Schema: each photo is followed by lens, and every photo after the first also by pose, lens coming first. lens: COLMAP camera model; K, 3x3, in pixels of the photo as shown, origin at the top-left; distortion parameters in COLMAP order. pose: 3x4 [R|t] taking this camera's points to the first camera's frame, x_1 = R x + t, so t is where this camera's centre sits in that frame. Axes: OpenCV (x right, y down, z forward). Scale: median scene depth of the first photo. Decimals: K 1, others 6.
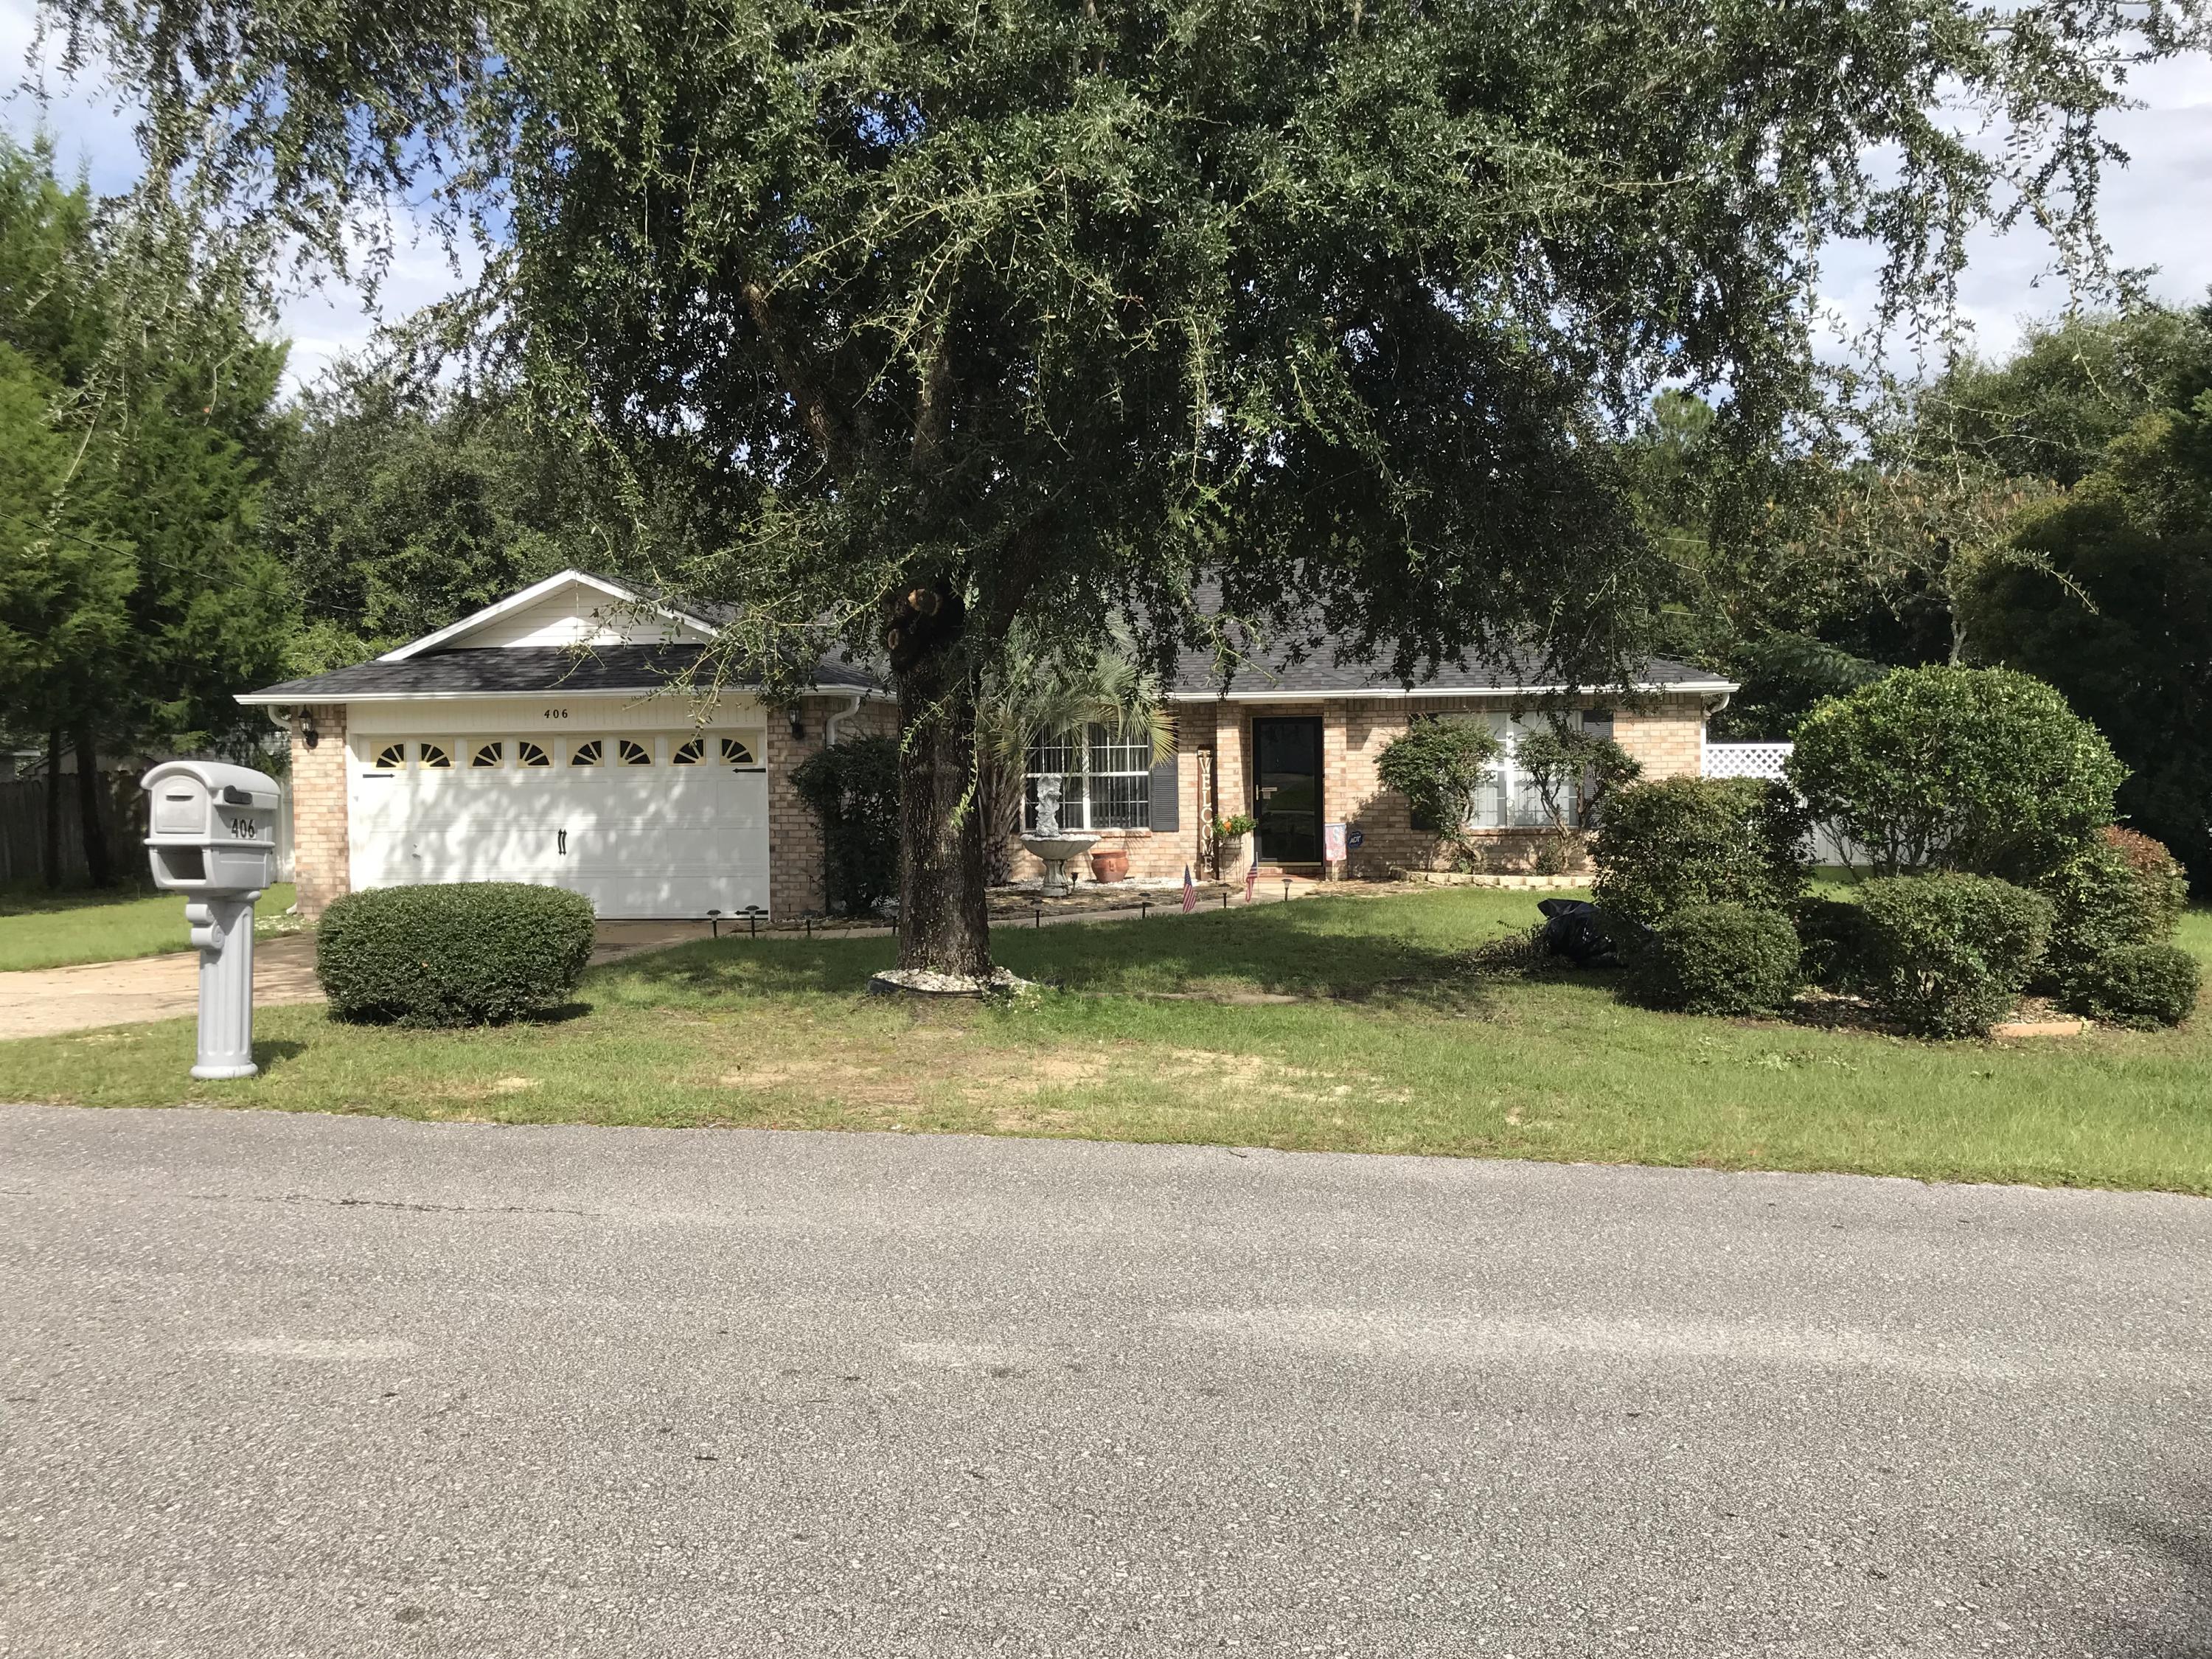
lens RADIAL K [[1821.8, 0, 1112.7], [0, 1821.8, 825.1], [0, 0, 1]] dist [0.008324, 0.003790]
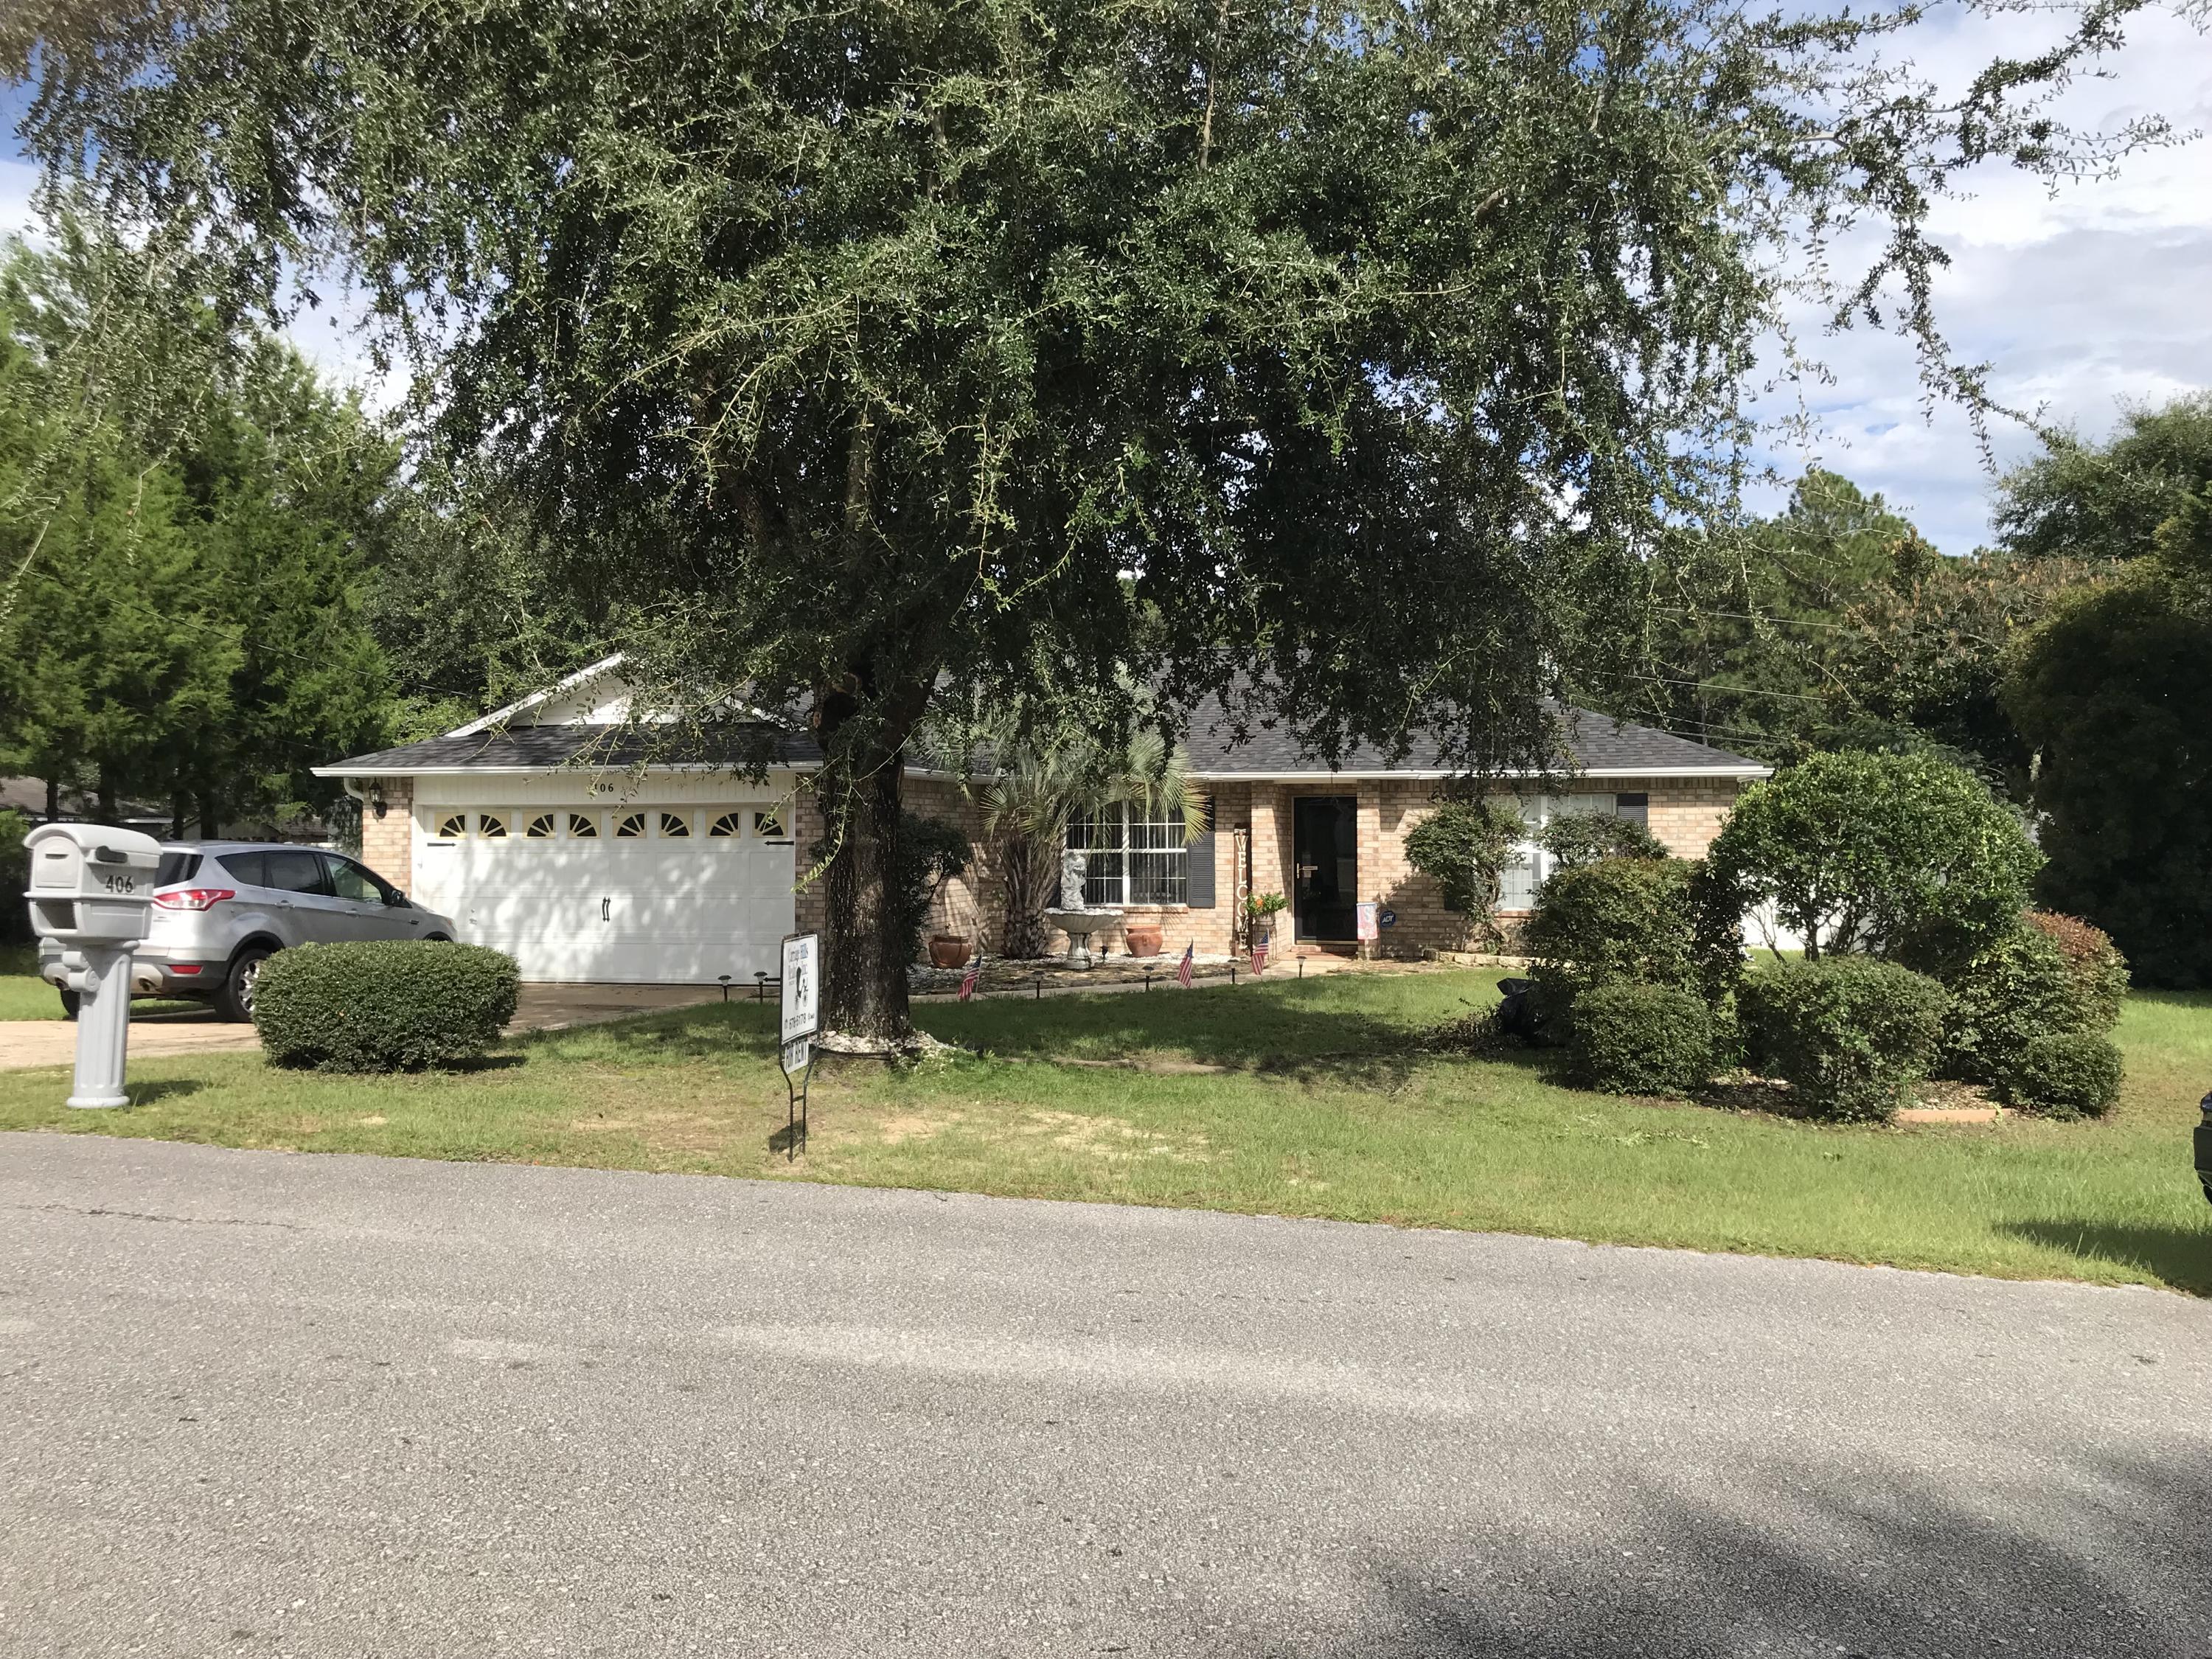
lens RADIAL K [[1821.8, 0, 1112.7], [0, 1821.8, 825.1], [0, 0, 1]] dist [0.008324, 0.003790]
pose [[0.995868, 0.010649, -0.090186, 0.120476], [-0.014593, 0.998960, -0.043185, 0.002586], [0.089633, 0.044323, 0.994988, -0.032363]]
